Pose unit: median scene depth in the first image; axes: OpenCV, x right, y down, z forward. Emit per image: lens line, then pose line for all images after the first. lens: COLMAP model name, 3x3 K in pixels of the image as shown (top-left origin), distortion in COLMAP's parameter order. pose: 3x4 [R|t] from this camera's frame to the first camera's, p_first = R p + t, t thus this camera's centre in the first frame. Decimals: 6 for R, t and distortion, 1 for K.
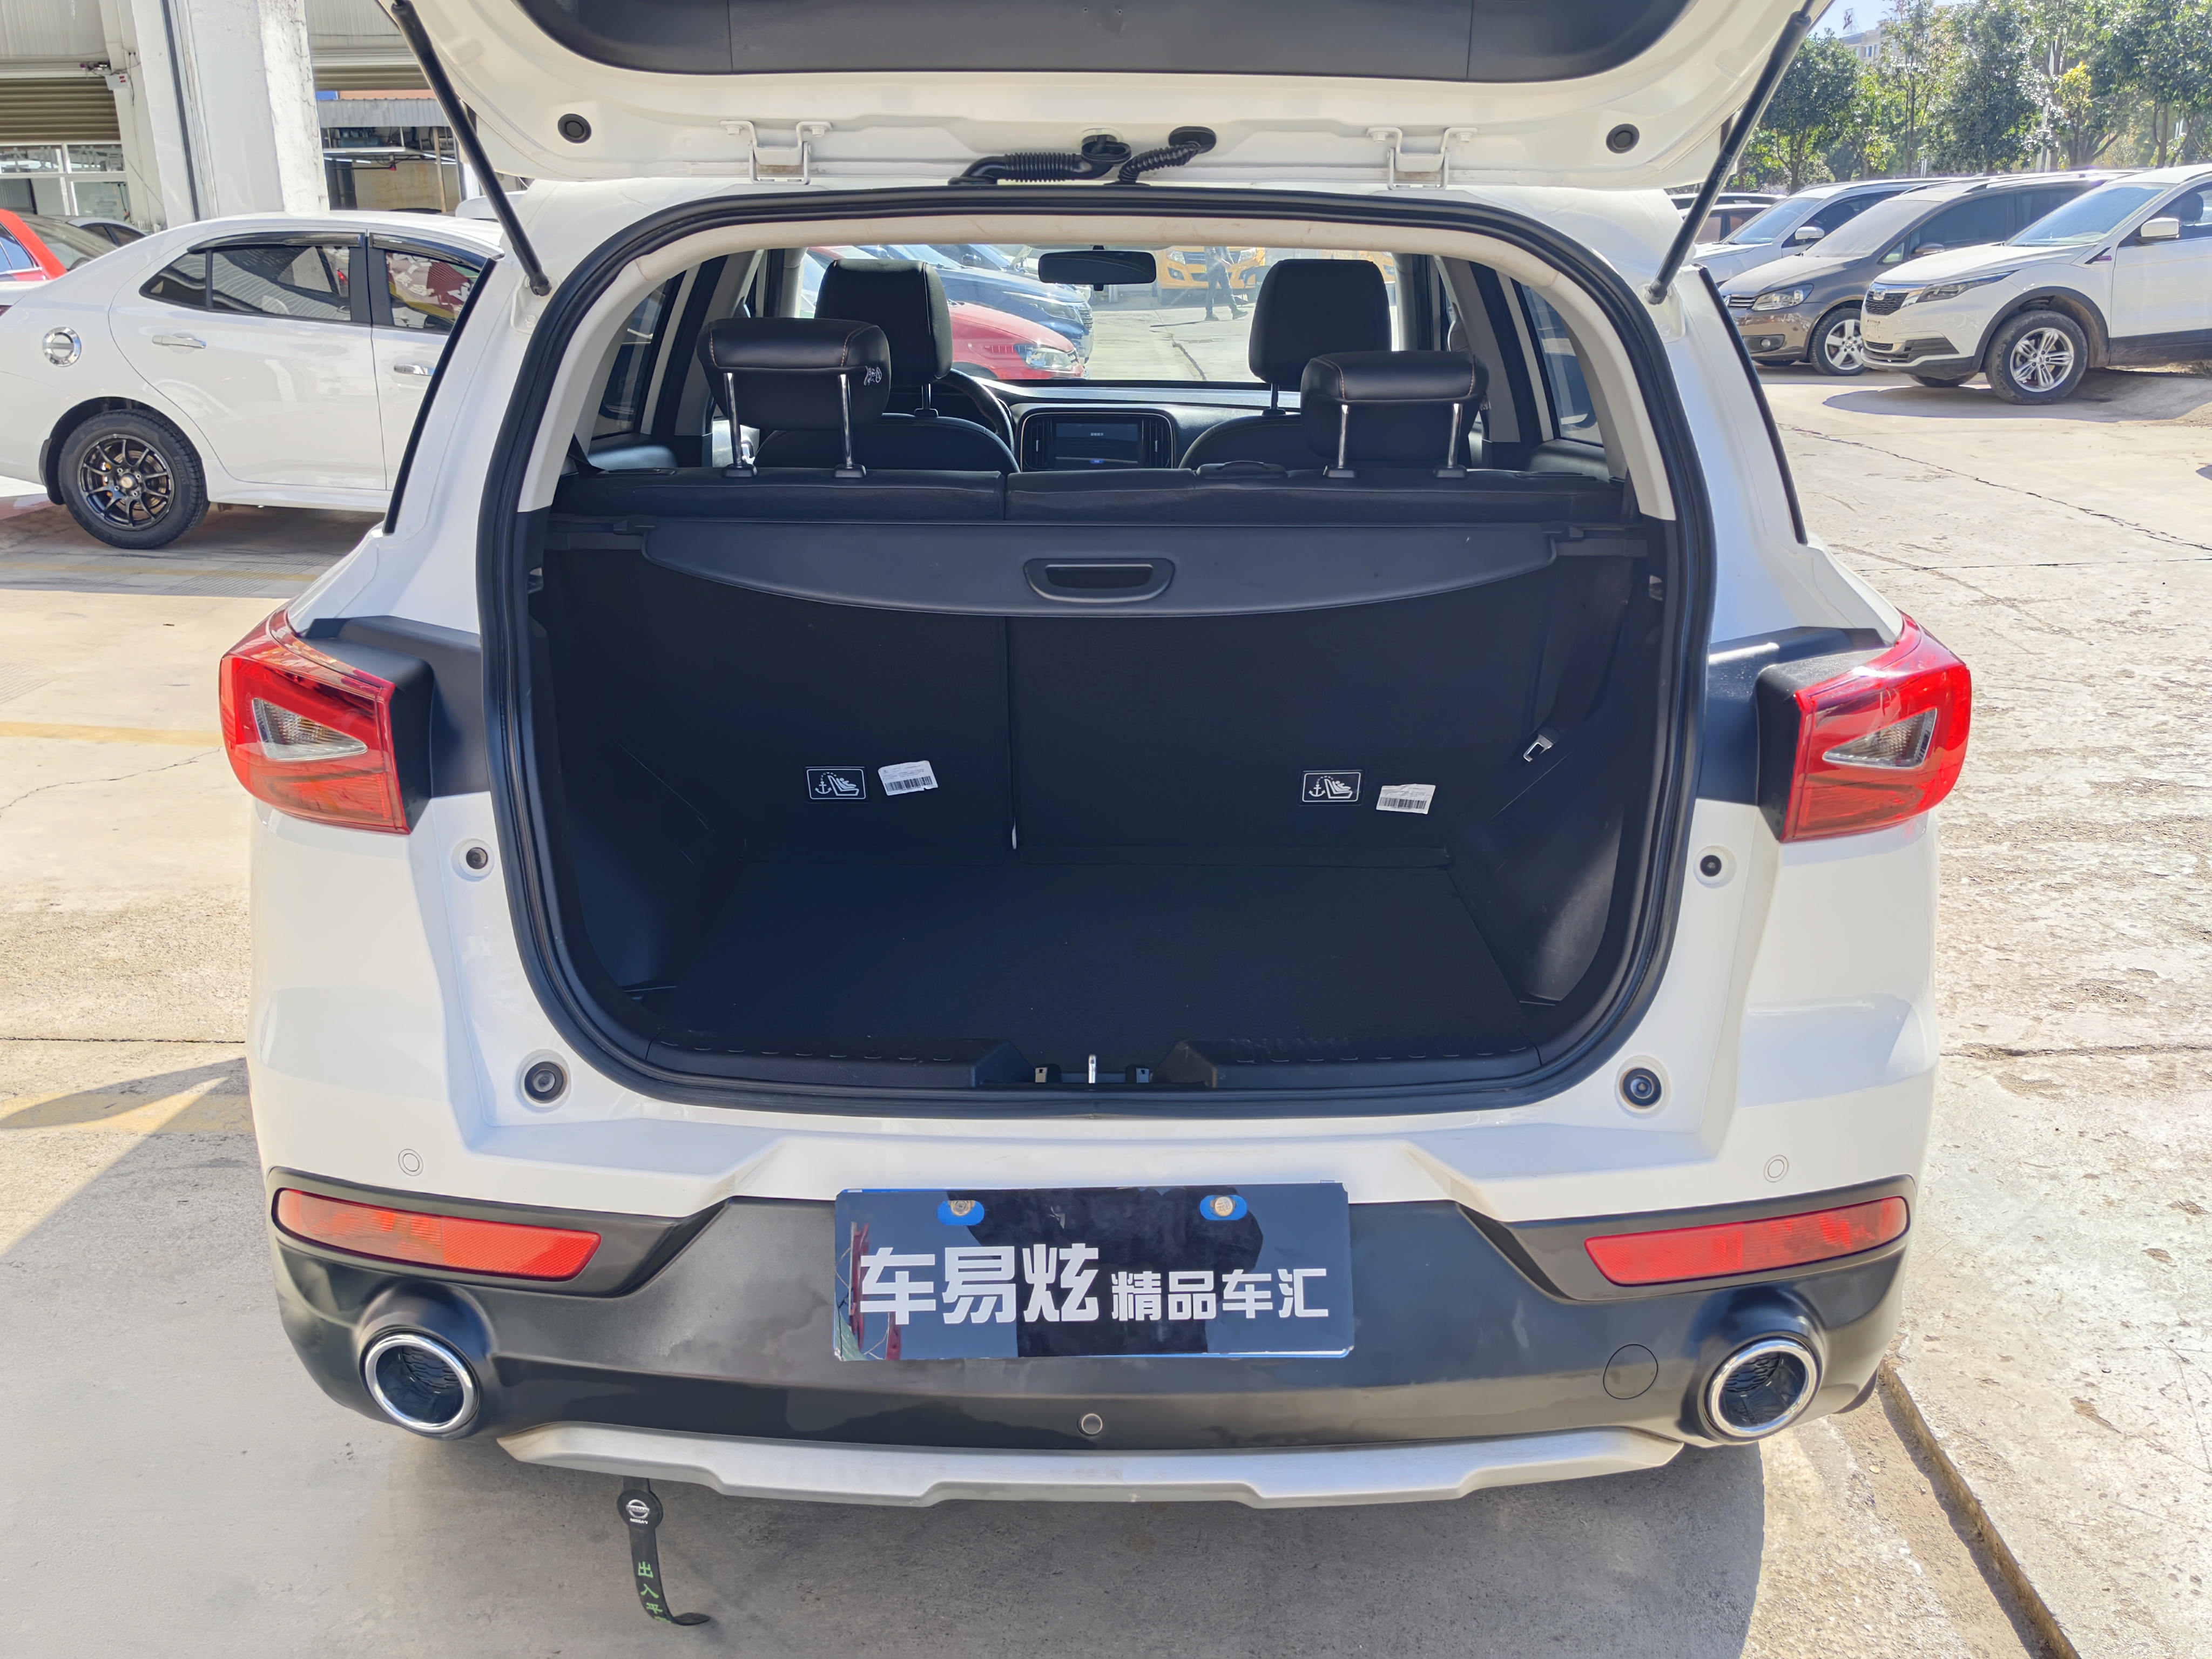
lens RADIAL K [[1929.2, 0, 1092.5], [0, 1929.2, 812.1], [0, 0, 1]] dist [0.042600, -0.044782]
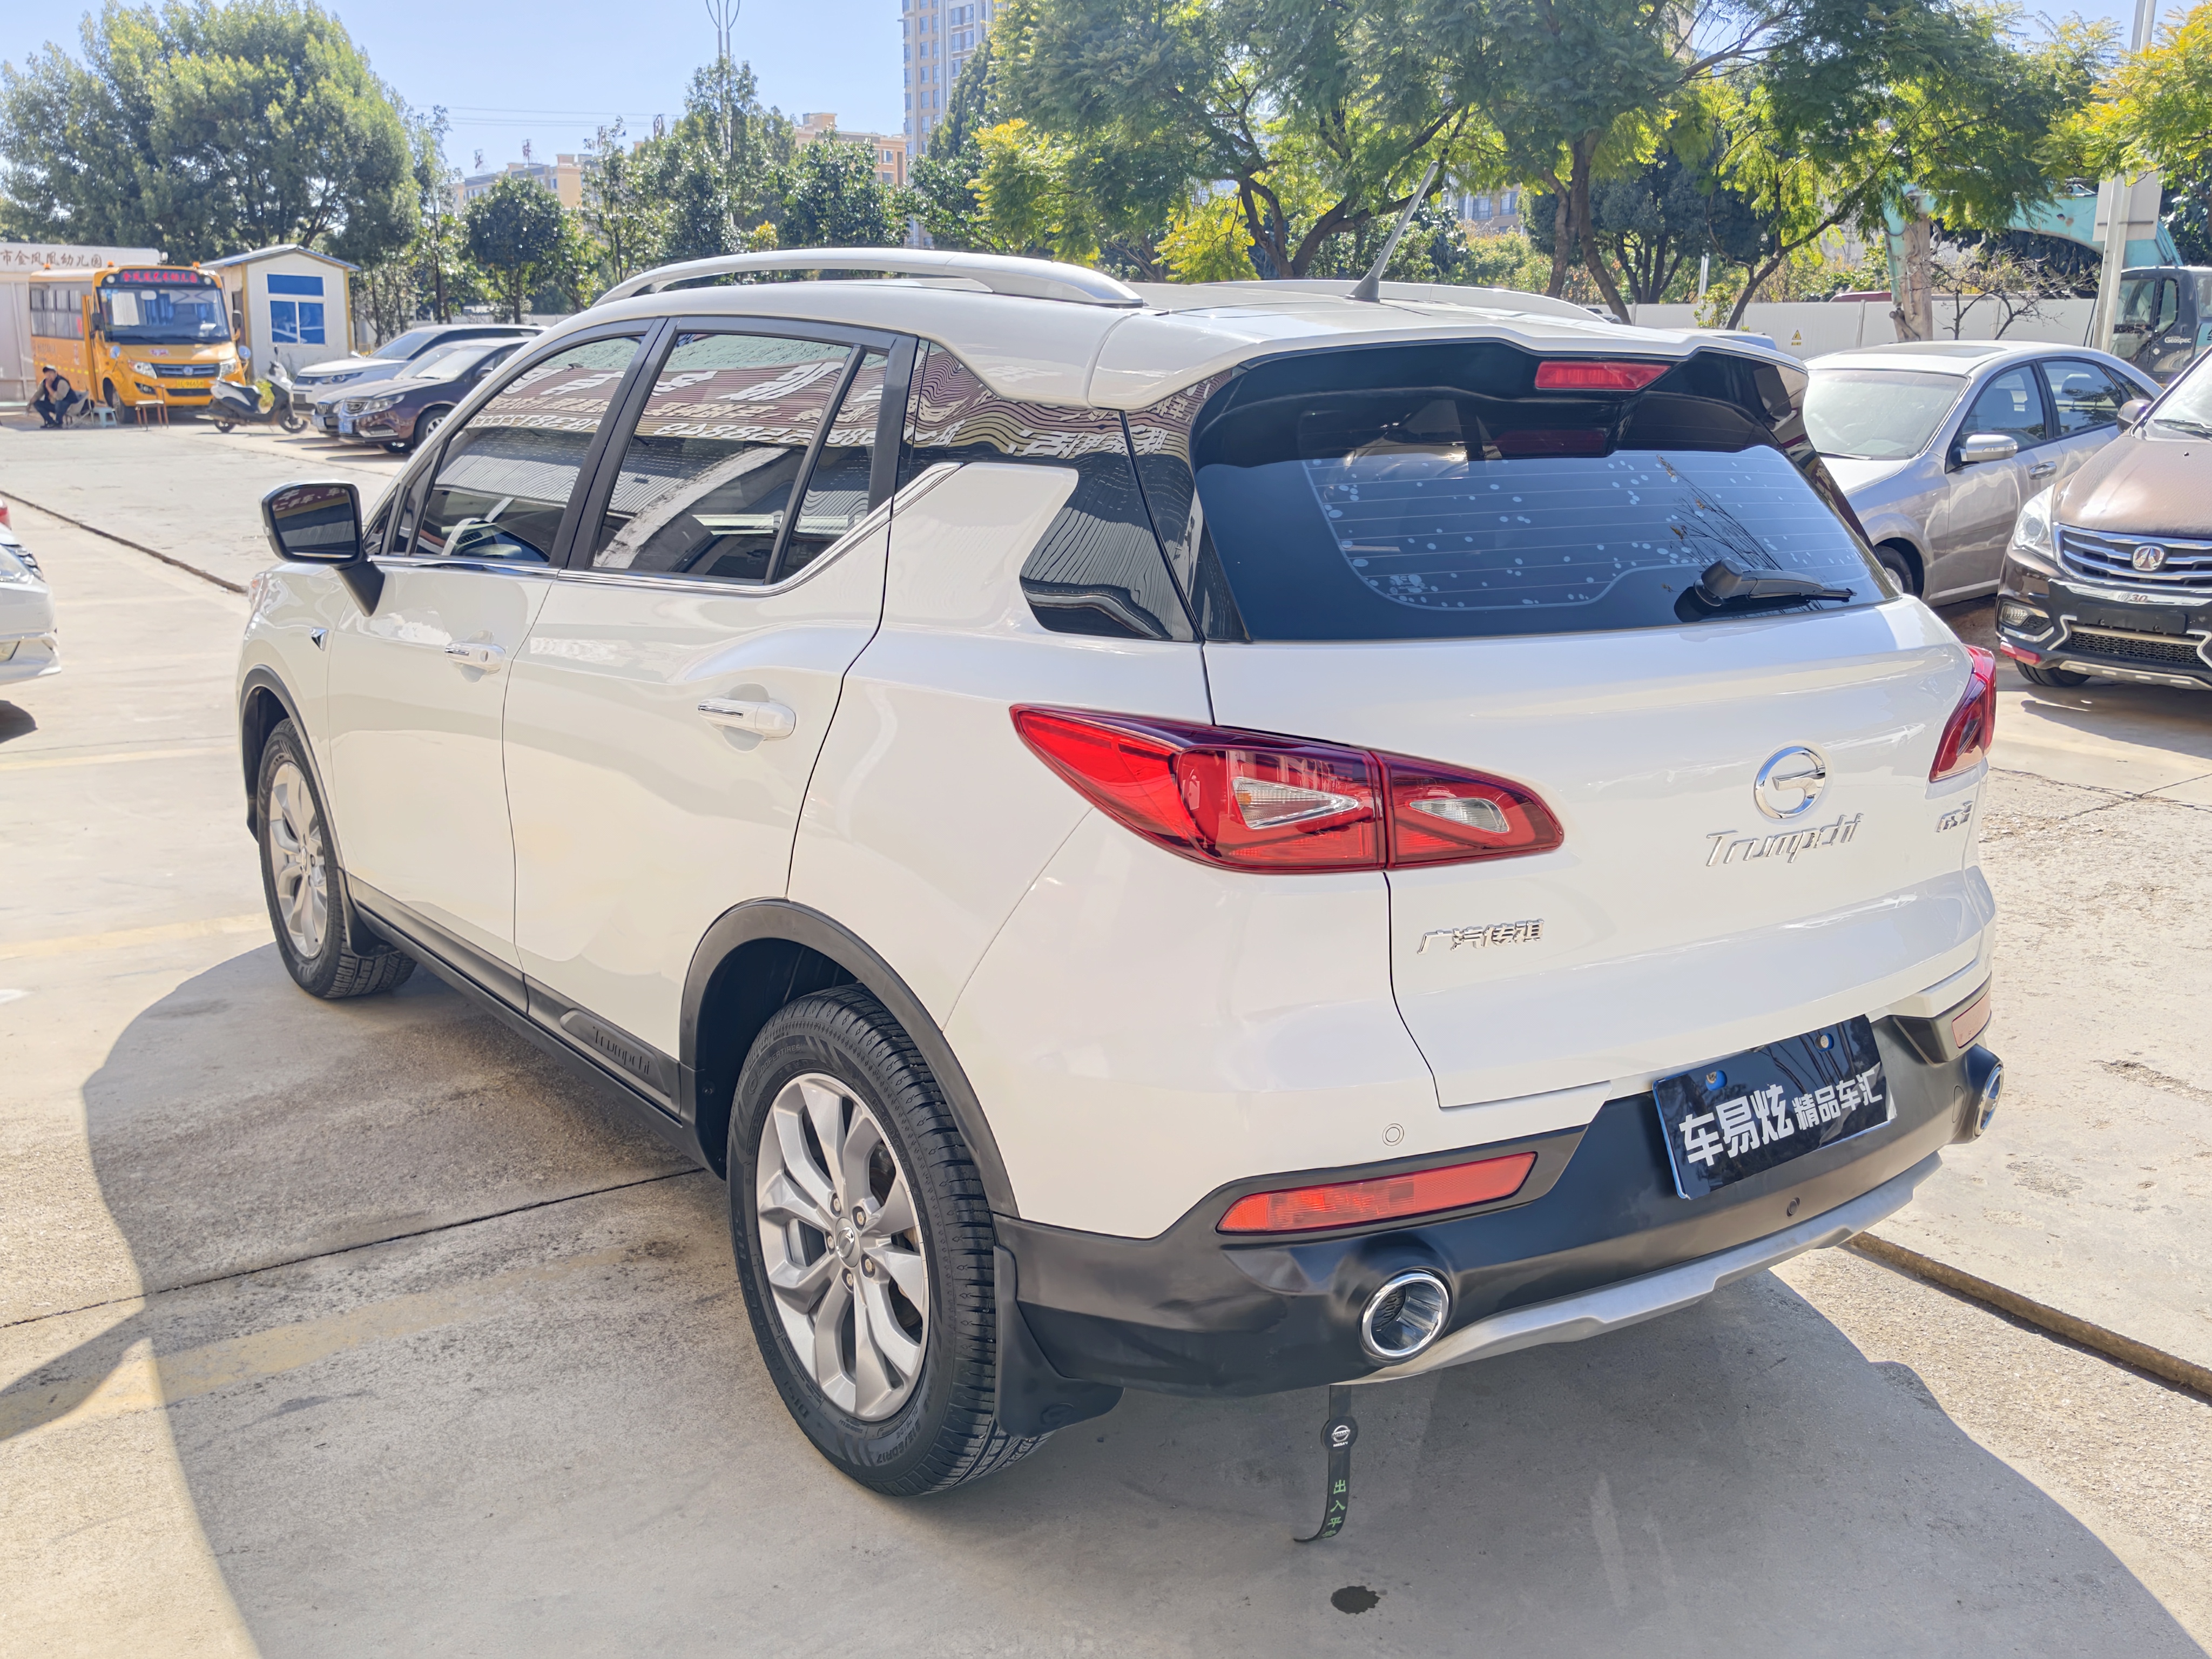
lens RADIAL K [[1929.2, 0, 1085.4], [0, 1929.2, 828.5], [0, 0, 1]] dist [0.042600, -0.044782]
pose [[0.807894, -0.121360, 0.576697, -0.910366], [0.151744, 0.988409, -0.004578, -0.027966], [-0.569457, 0.091209, 0.816945, 0.066064]]
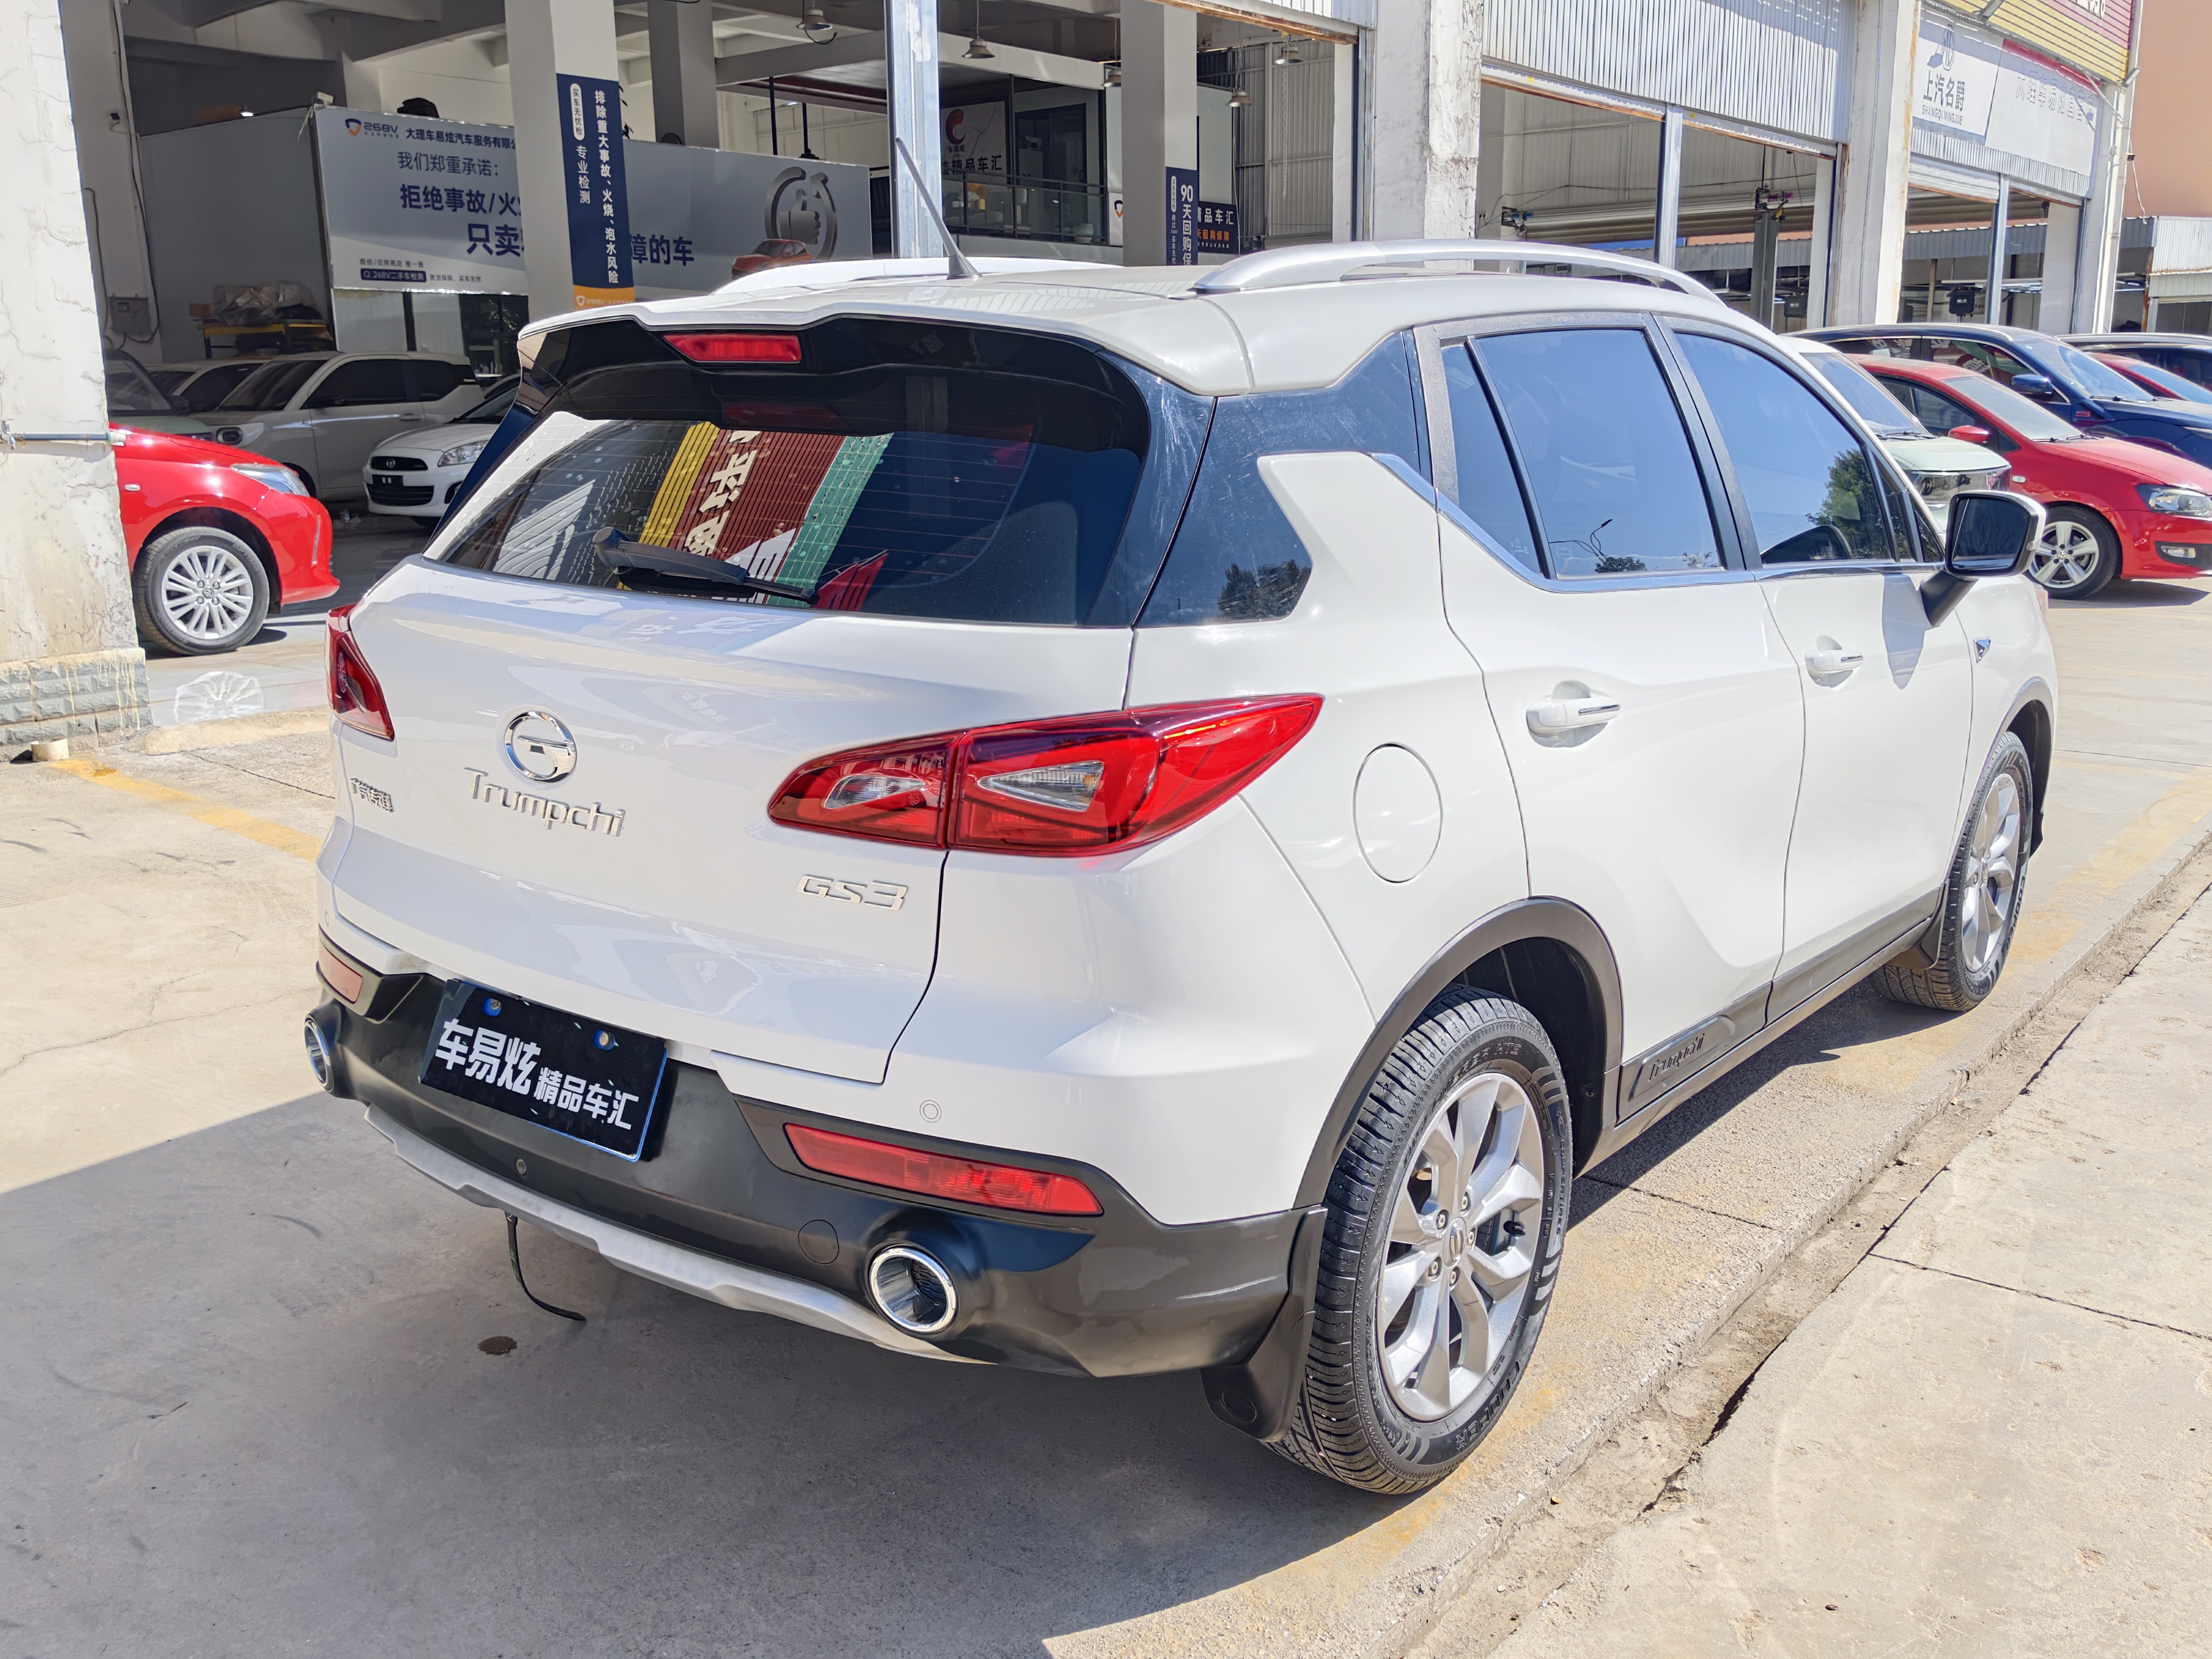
lens RADIAL K [[1929.2, 0, 1114.6], [0, 1929.2, 832.0], [0, 0, 1]] dist [0.042600, -0.044782]
pose [[0.786652, 0.143661, -0.600450, 0.884639], [-0.176813, 0.984237, 0.003841, -0.013515], [0.591537, 0.103145, 0.799653, 0.049558]]
